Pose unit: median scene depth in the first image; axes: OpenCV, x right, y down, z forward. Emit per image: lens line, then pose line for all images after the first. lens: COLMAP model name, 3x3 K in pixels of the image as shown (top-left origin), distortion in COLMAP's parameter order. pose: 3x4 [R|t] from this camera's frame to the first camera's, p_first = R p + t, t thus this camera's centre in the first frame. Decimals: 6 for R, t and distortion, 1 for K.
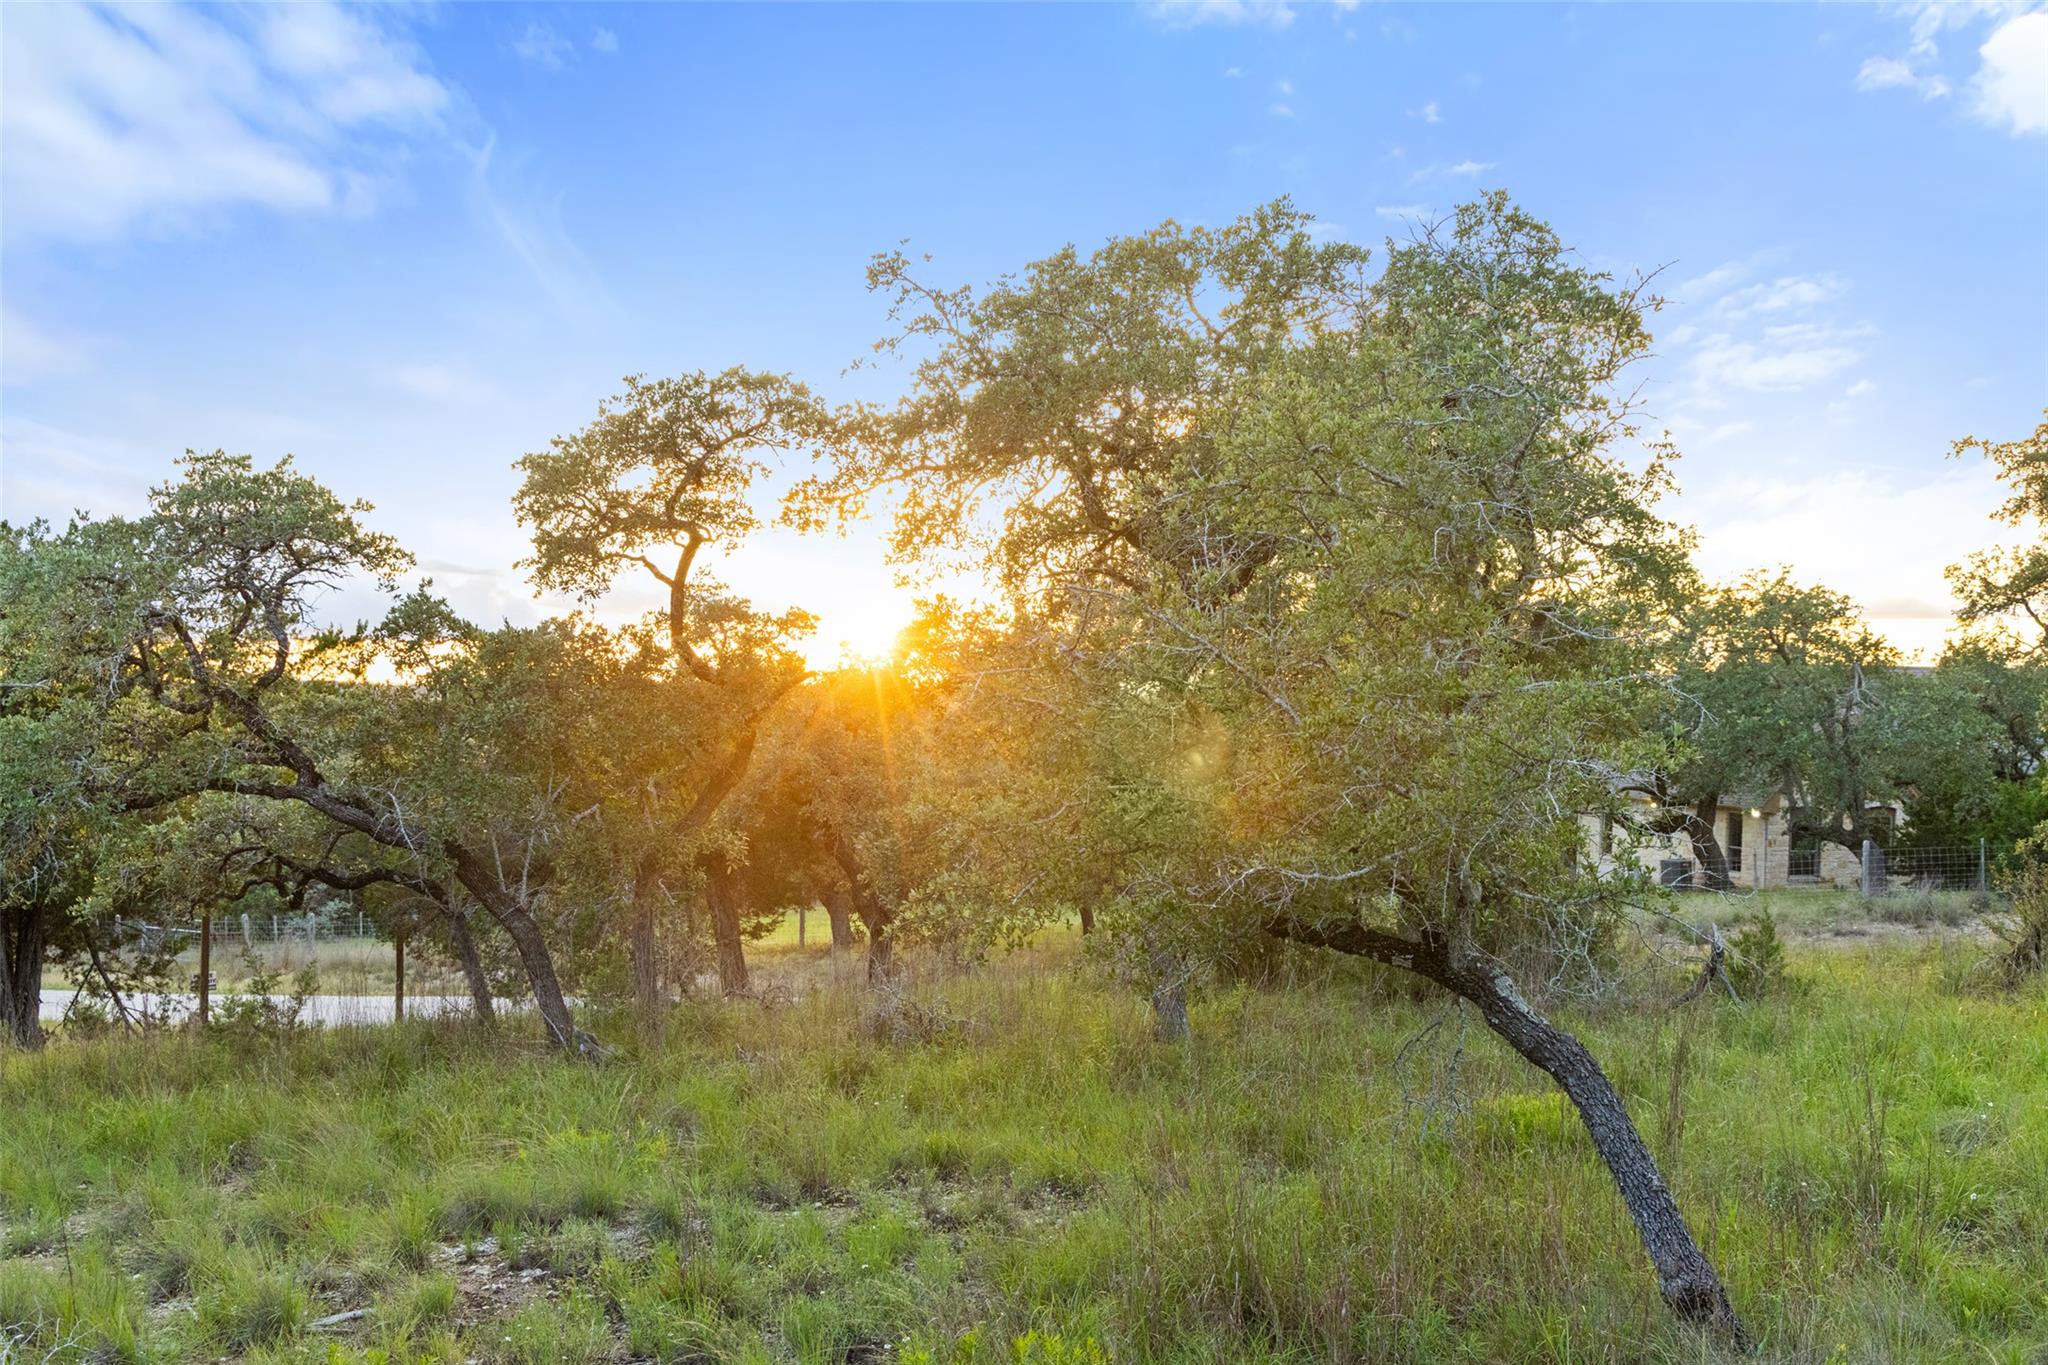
lens RADIAL K [[2548.0, 0, 1019.5], [0, 2548.0, 696.5], [0, 0, 1]] dist [0.020950, 0.000000]
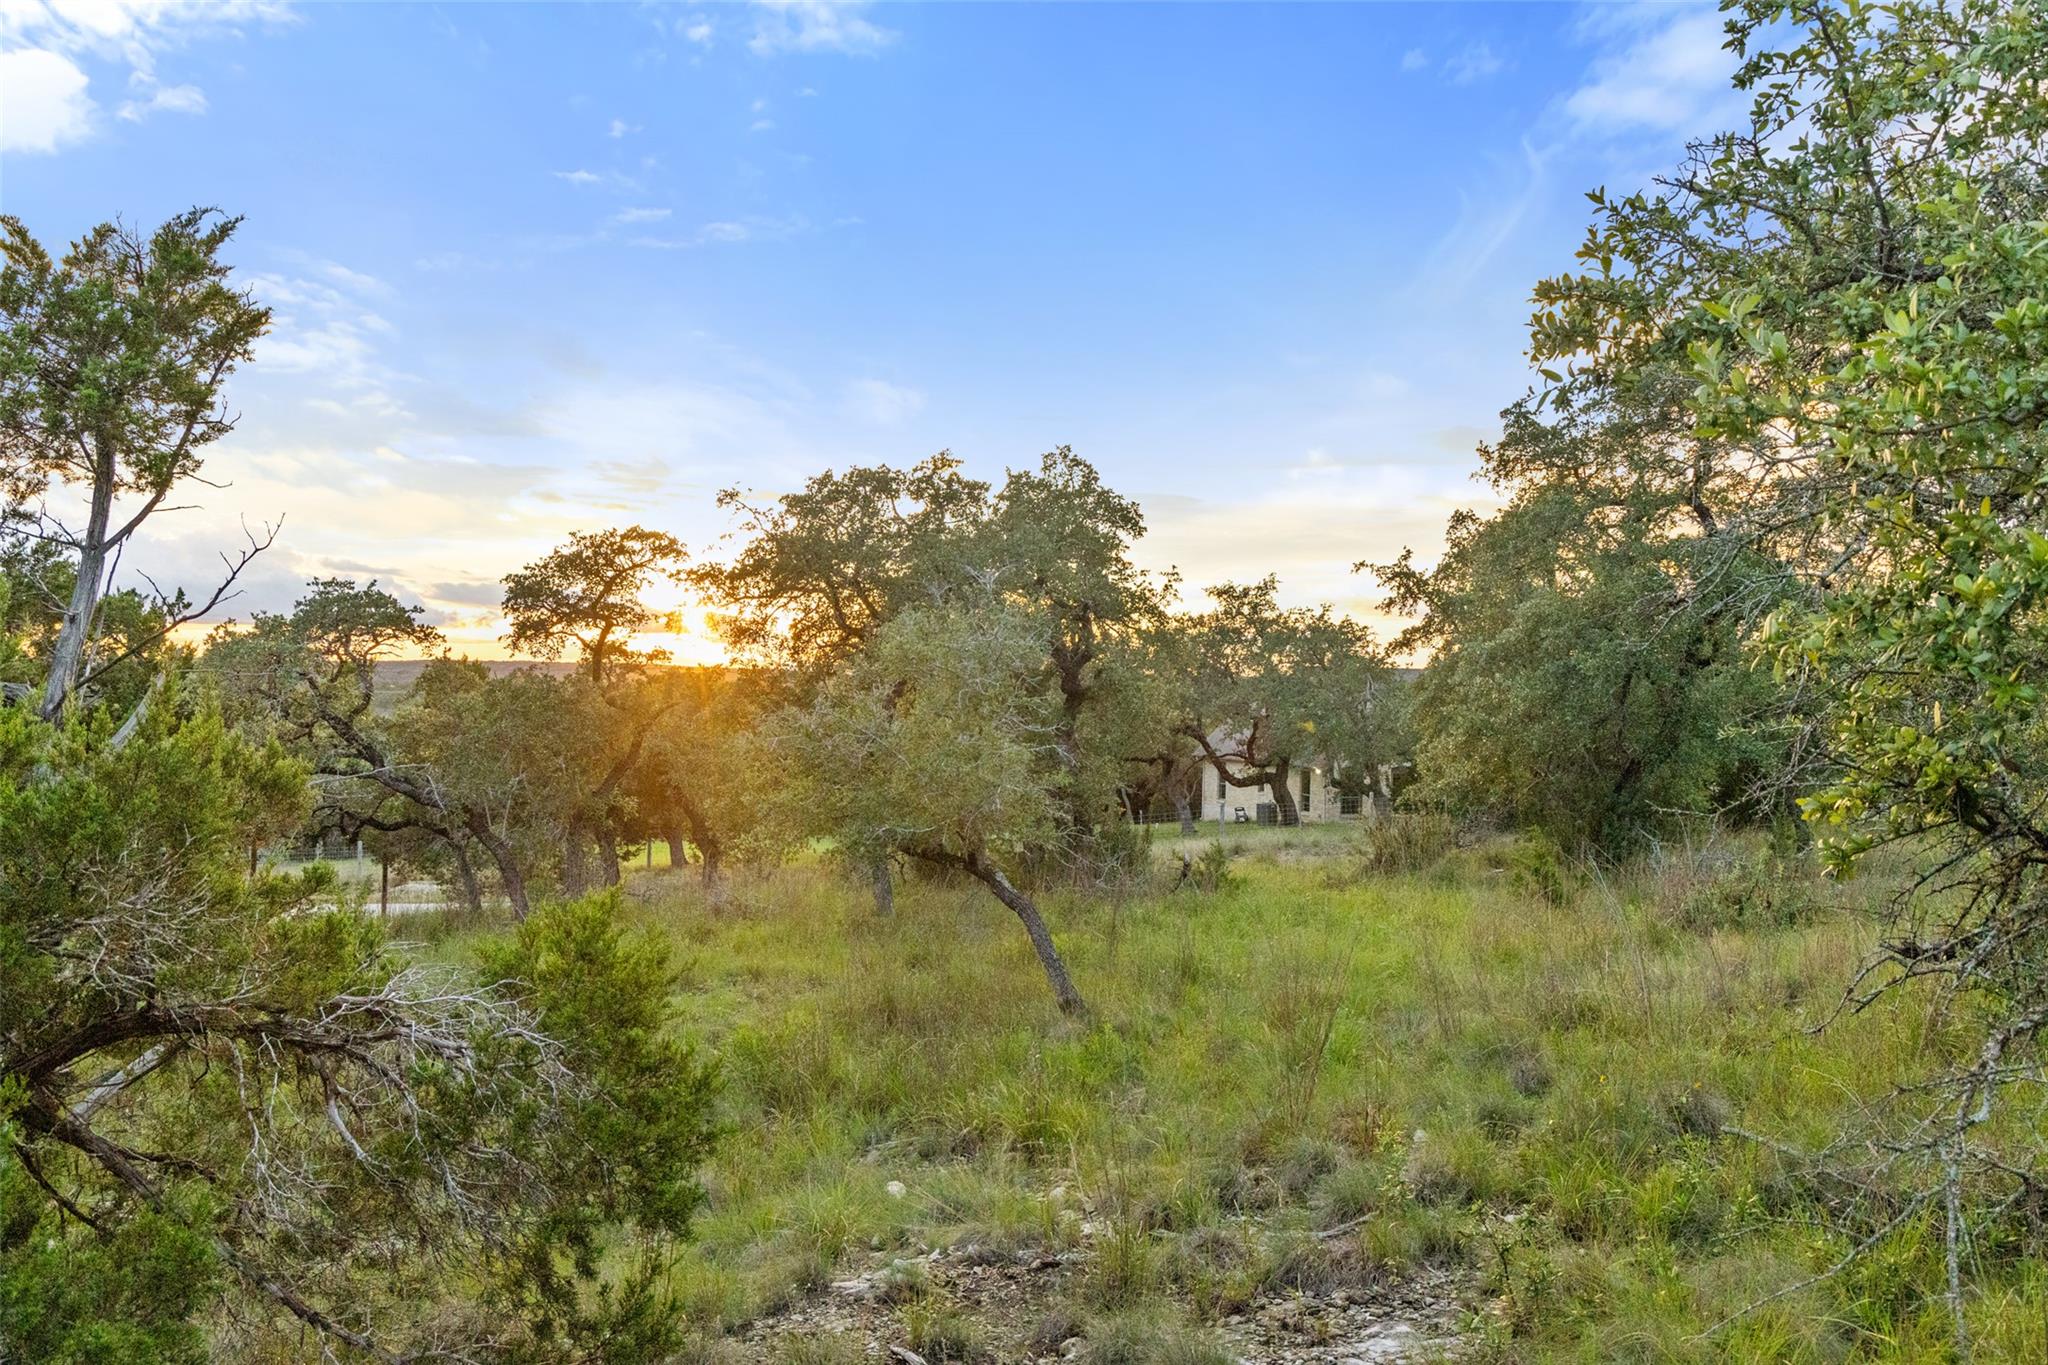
lens RADIAL K [[1968.8, 0, 1030.4], [0, 1968.8, 621.2], [0, 0, 1]] dist [0.023950, 0.000000]
pose [[0.993746, 0.009085, 0.111298, 0.006263], [-0.006132, 0.999621, -0.026849, -0.031342], [-0.111500, 0.025999, 0.993424, -0.350718]]
